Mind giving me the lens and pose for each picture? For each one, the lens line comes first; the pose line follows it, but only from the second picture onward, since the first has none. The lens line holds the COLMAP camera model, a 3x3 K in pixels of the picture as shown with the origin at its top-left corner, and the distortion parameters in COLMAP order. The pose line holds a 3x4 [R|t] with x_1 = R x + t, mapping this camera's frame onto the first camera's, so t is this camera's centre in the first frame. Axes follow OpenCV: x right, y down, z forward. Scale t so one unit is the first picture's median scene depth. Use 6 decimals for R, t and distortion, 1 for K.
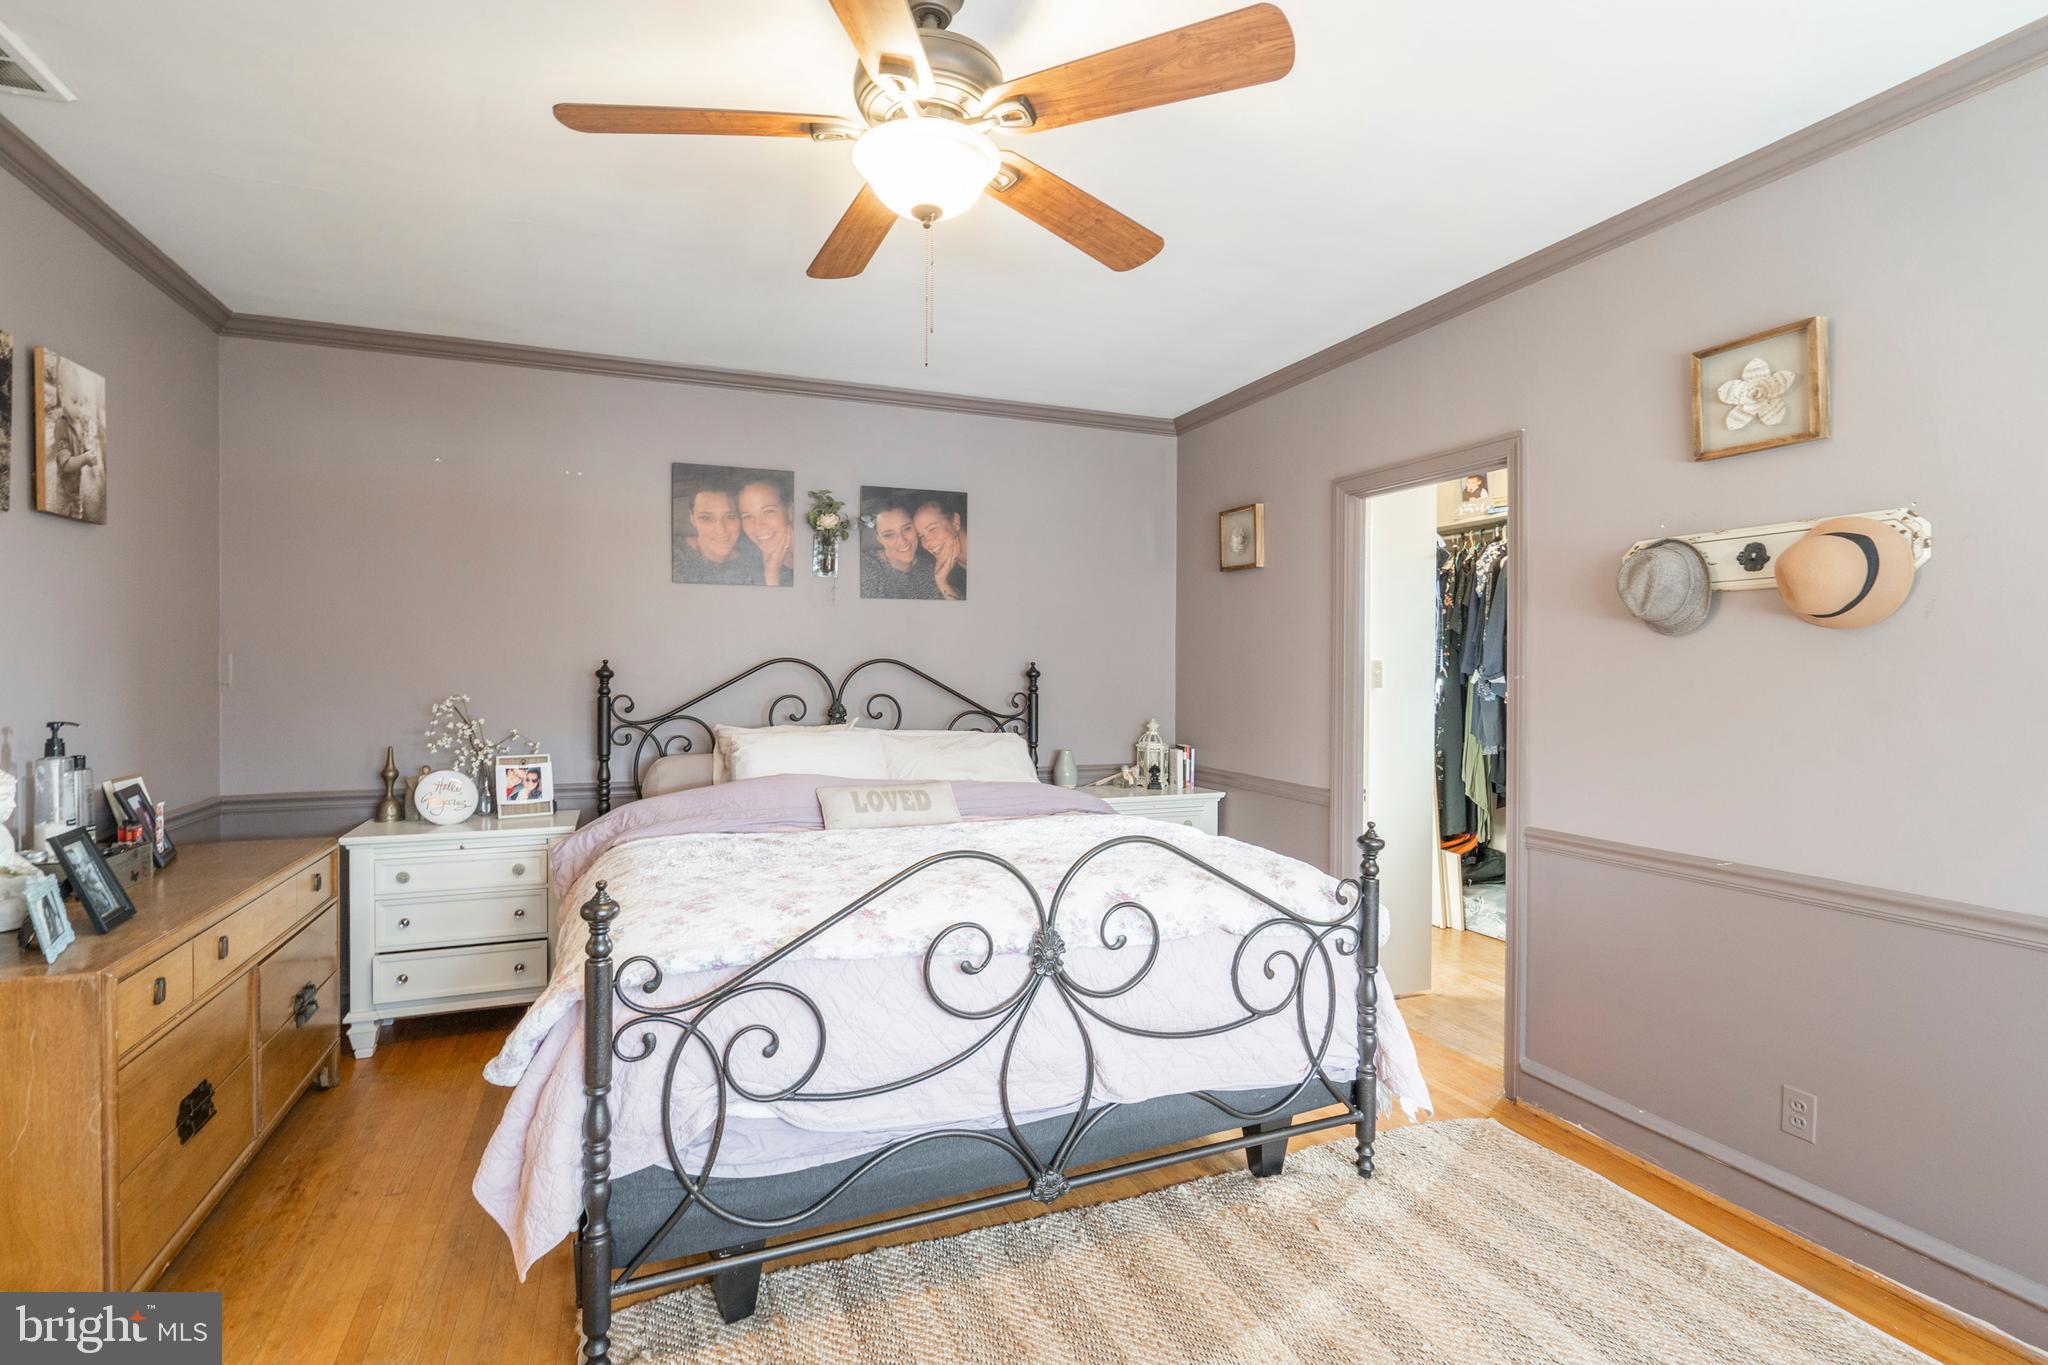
lens RADIAL K [[934.9, 0, 1018.6], [0, 934.9, 680.4], [0, 0, 1]] dist [-0.009881, 0.005194]
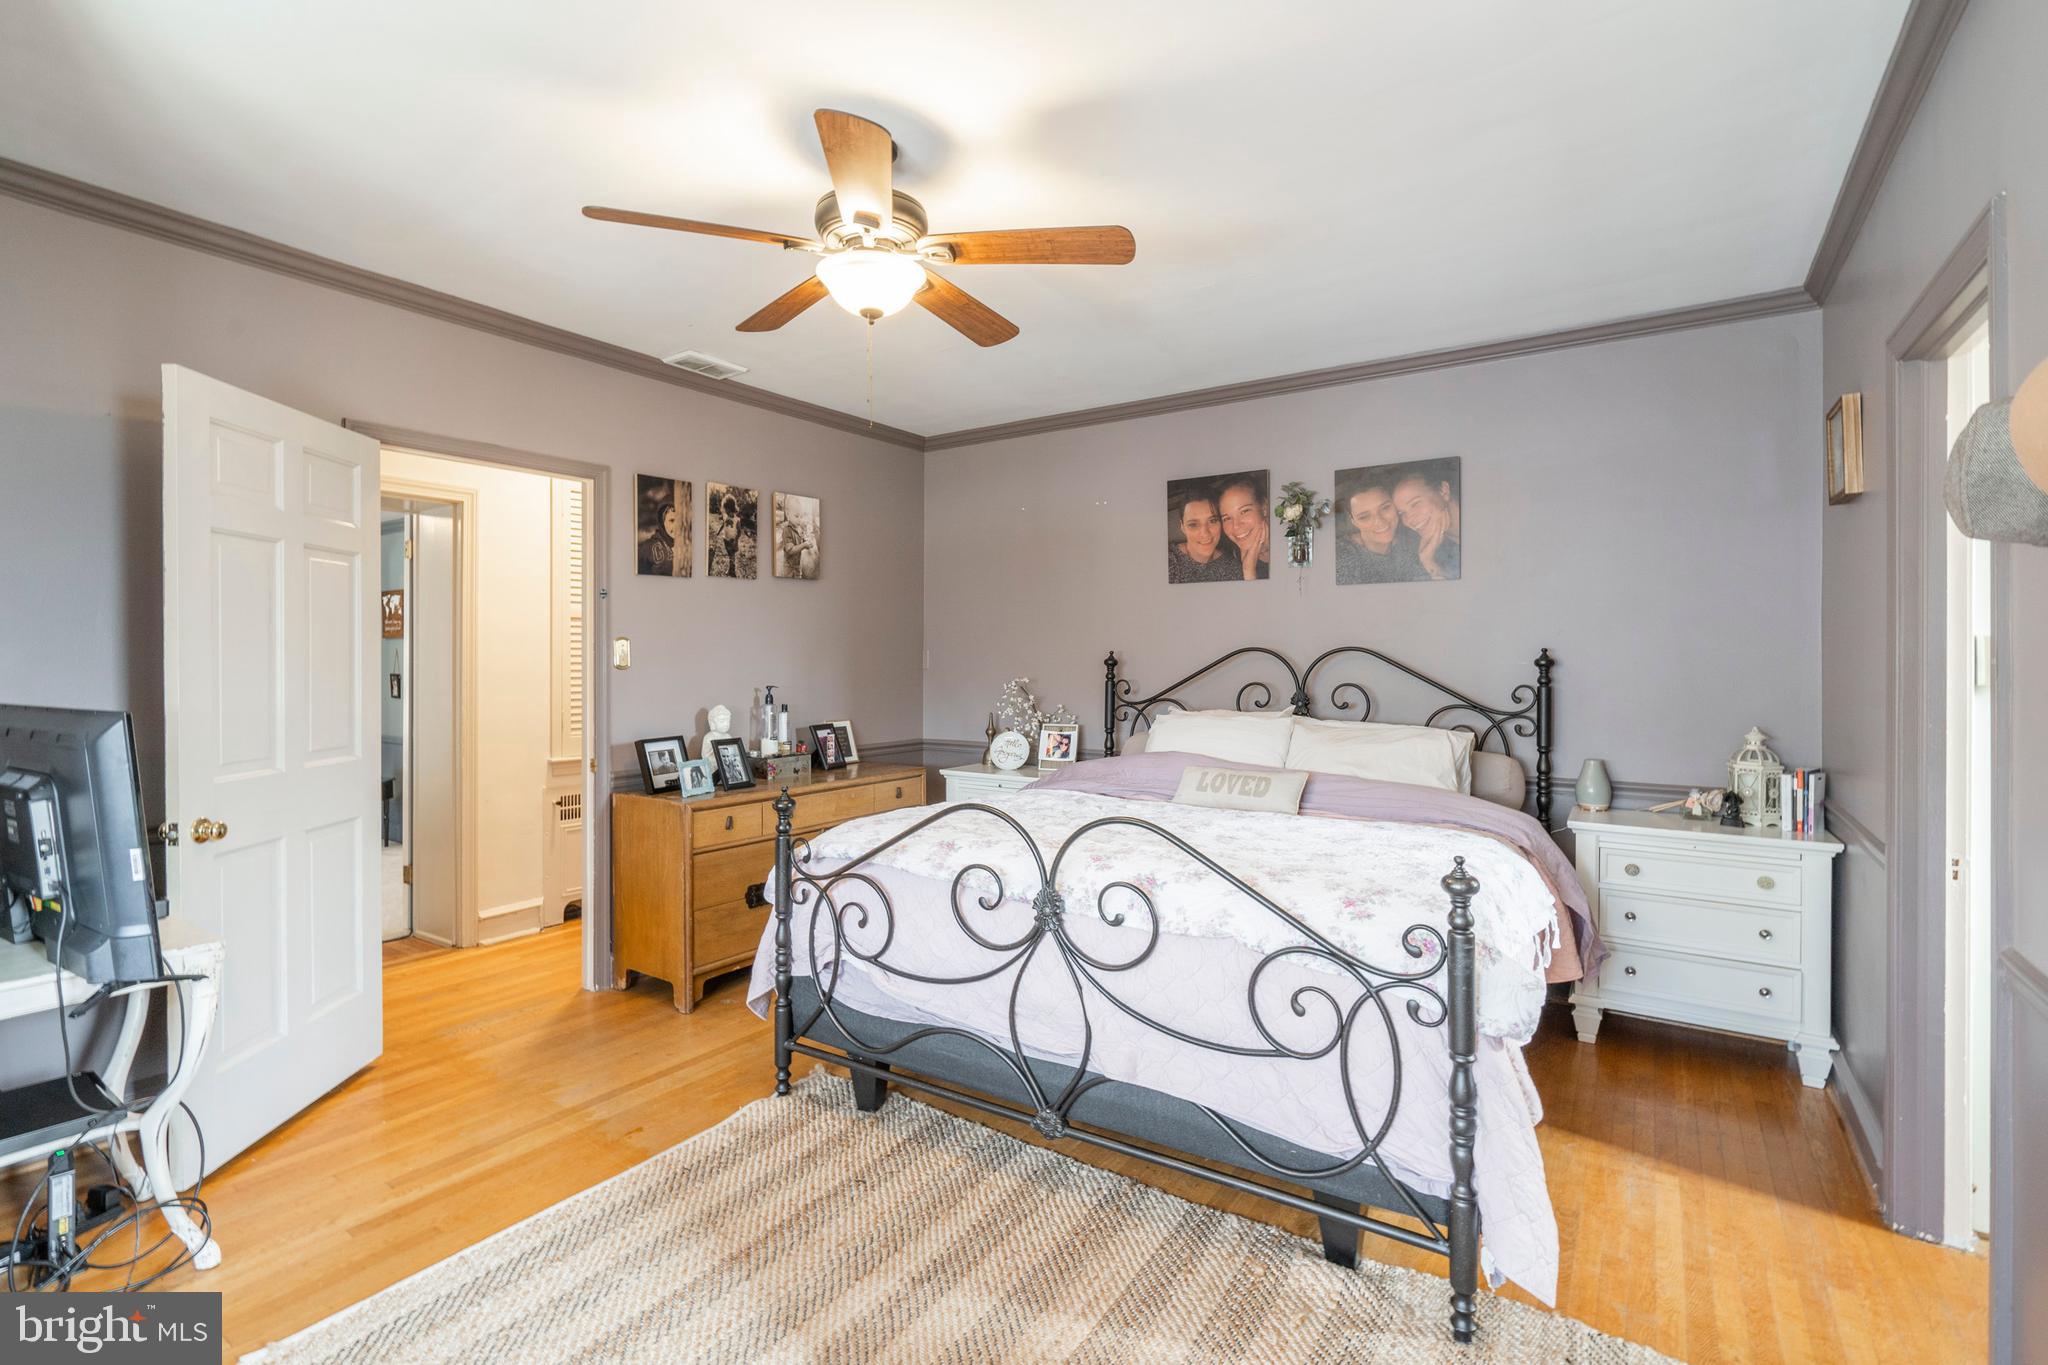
lens RADIAL K [[952.5, 0, 1021.7], [0, 952.5, 668.4], [0, 0, 1]] dist [-0.004465, 0.000073]
pose [[0.562535, 0.002896, -0.826768, 0.805773], [-0.009281, 0.999953, -0.002813, 0.008193], [0.826721, 0.009256, 0.562535, 0.288514]]
